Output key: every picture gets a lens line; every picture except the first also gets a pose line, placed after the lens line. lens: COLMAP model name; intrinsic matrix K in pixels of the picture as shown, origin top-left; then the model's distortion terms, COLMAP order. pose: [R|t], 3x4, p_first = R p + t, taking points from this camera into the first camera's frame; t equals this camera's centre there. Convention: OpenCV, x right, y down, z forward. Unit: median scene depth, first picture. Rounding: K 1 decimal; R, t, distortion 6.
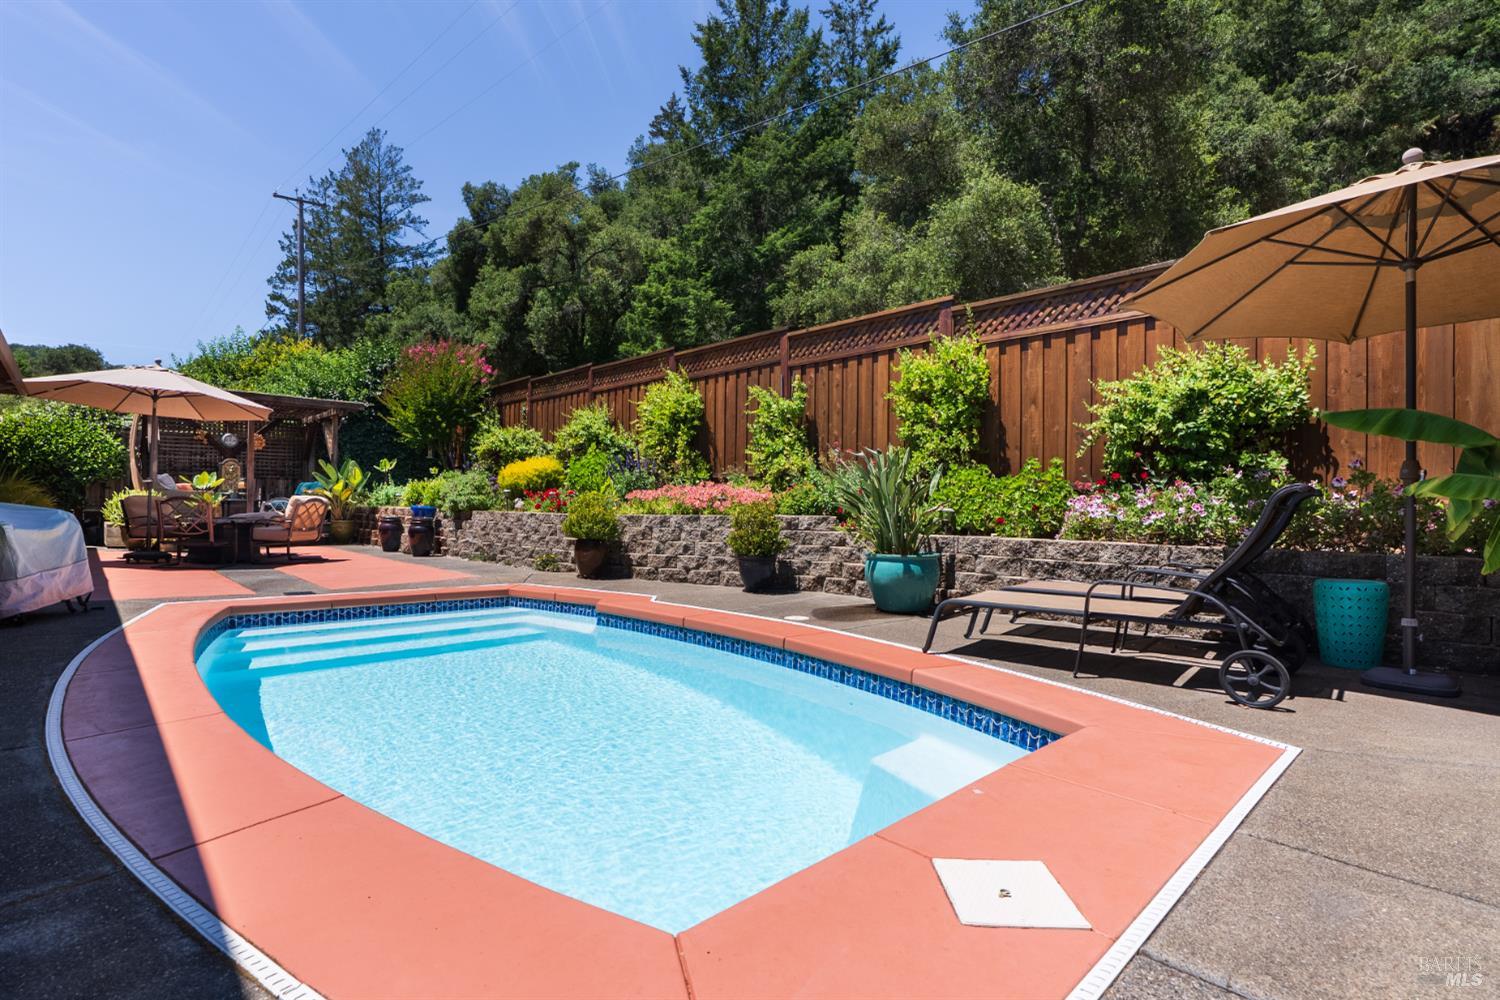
lens RADIAL K [[778.5, 0, 750.0], [0, 778.5, 500.0], [0, 0, 1]] dist [-0.007502, 0.001283]
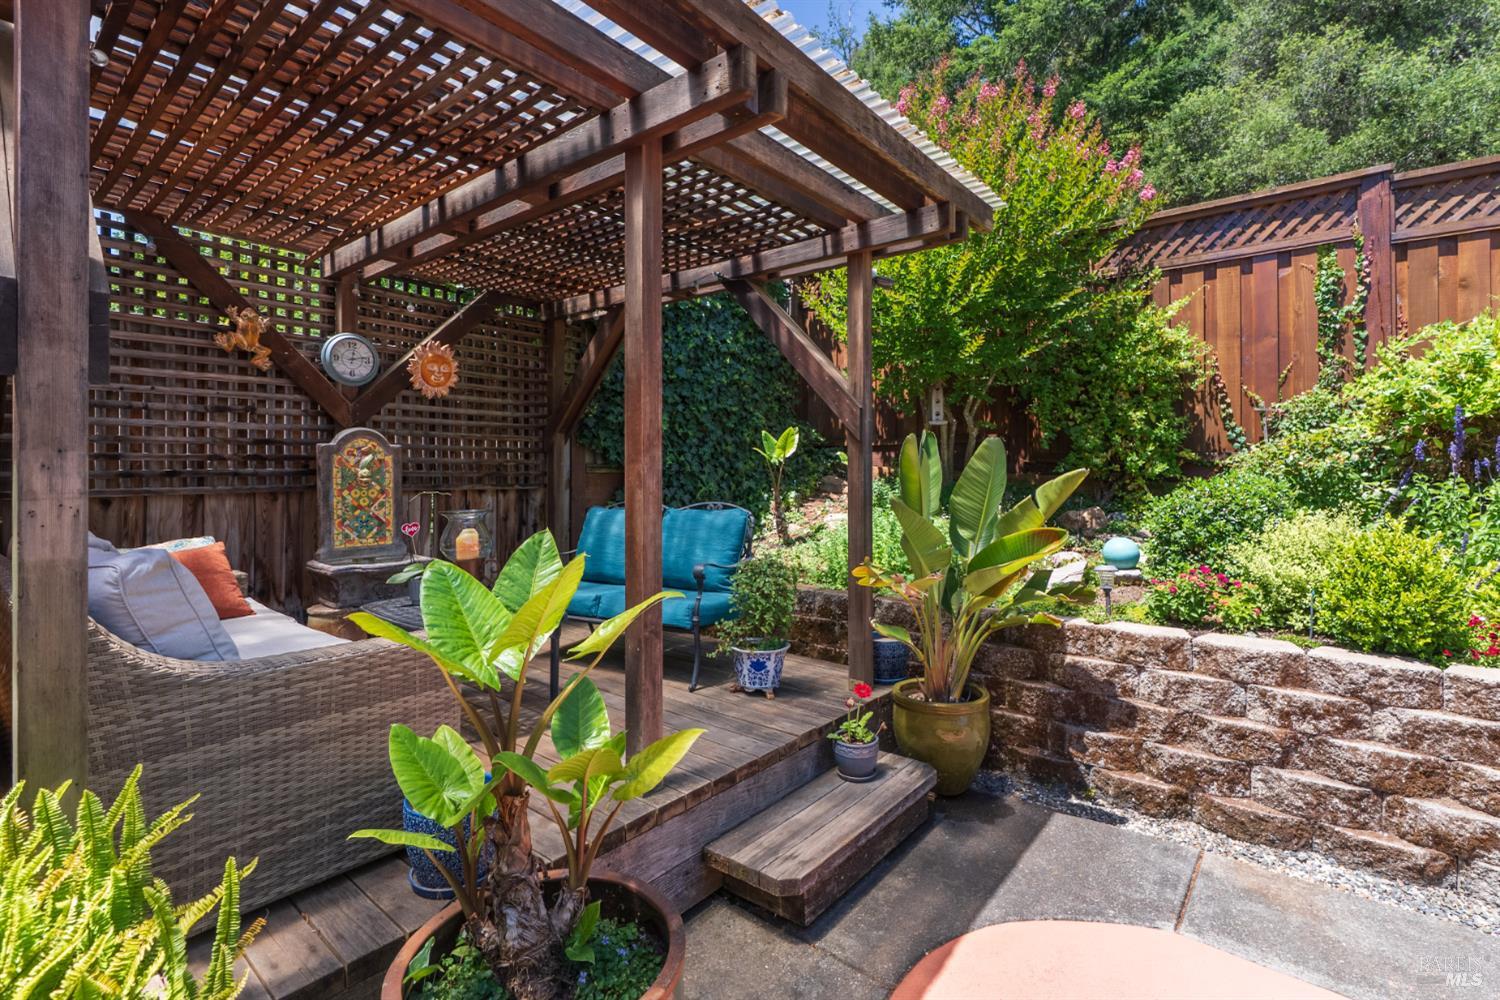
lens RADIAL K [[699.6, 0, 747.5], [0, 699.6, 470.5], [0, 0, 1]] dist [-0.007250, -0.000167]
pose [[0.984759, -0.003677, 0.173888, -0.624572], [0.003834, 0.999992, -0.000562, -0.041214], [-0.173885, 0.001220, 0.984765, 0.801705]]
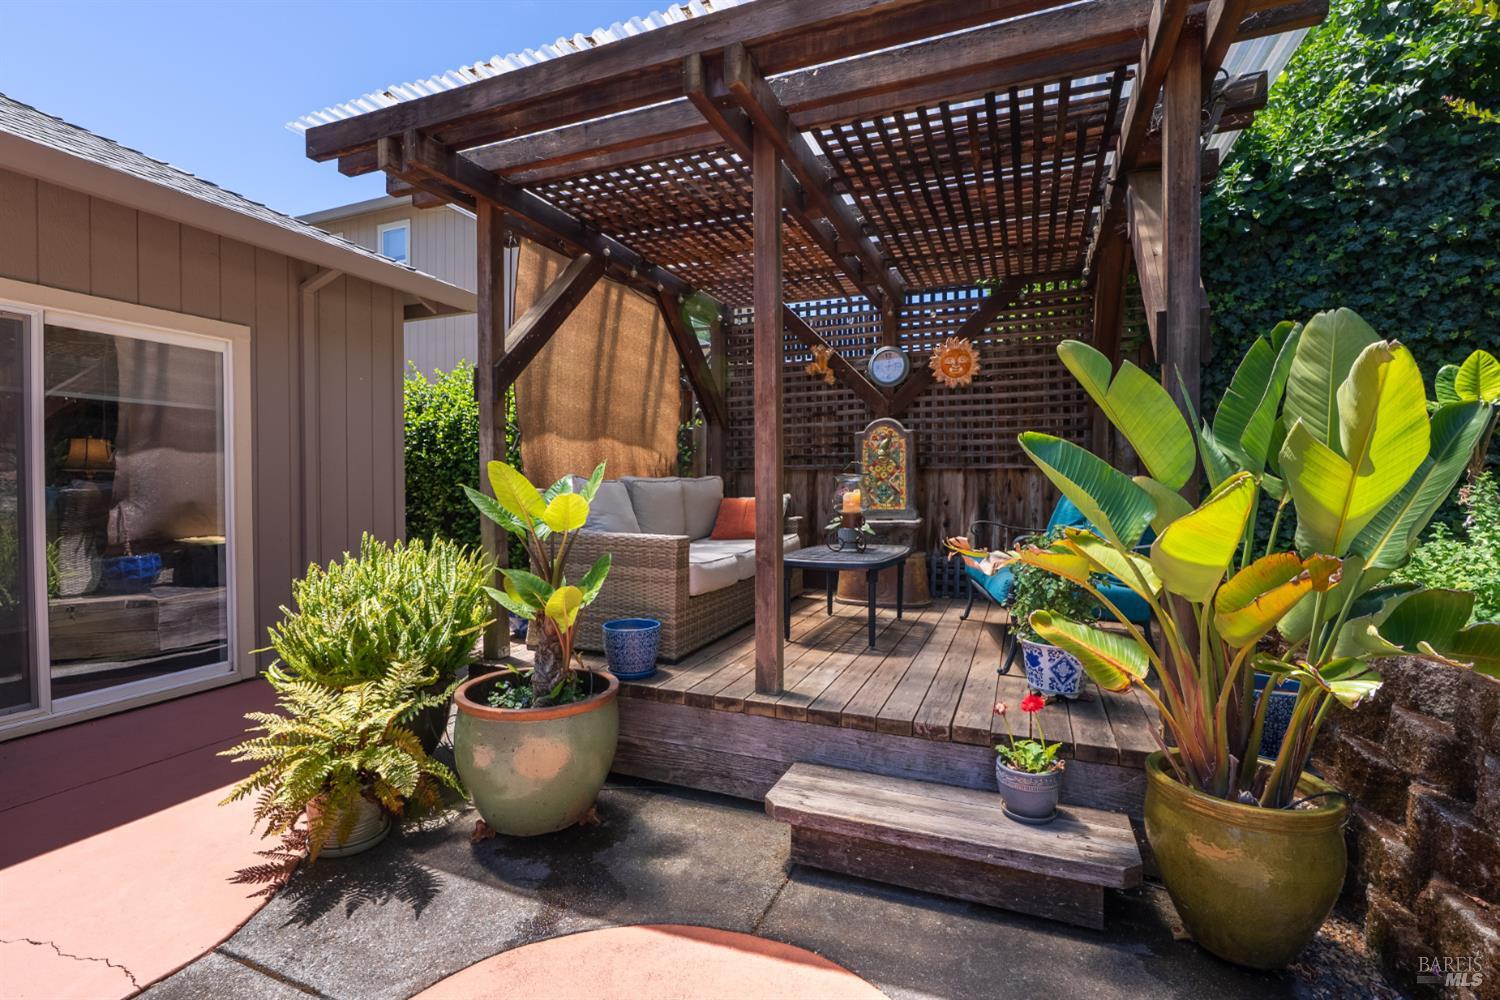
lens RADIAL K [[685.8, 0, 750.0], [0, 685.8, 500.0], [0, 0, 1]] dist [0.000090, 0.000326]
pose [[0.445611, 0.012576, -0.895138, -0.457331], [0.002166, 0.999883, 0.015126, -0.023972], [0.895224, -0.008679, 0.445532, 0.873923]]
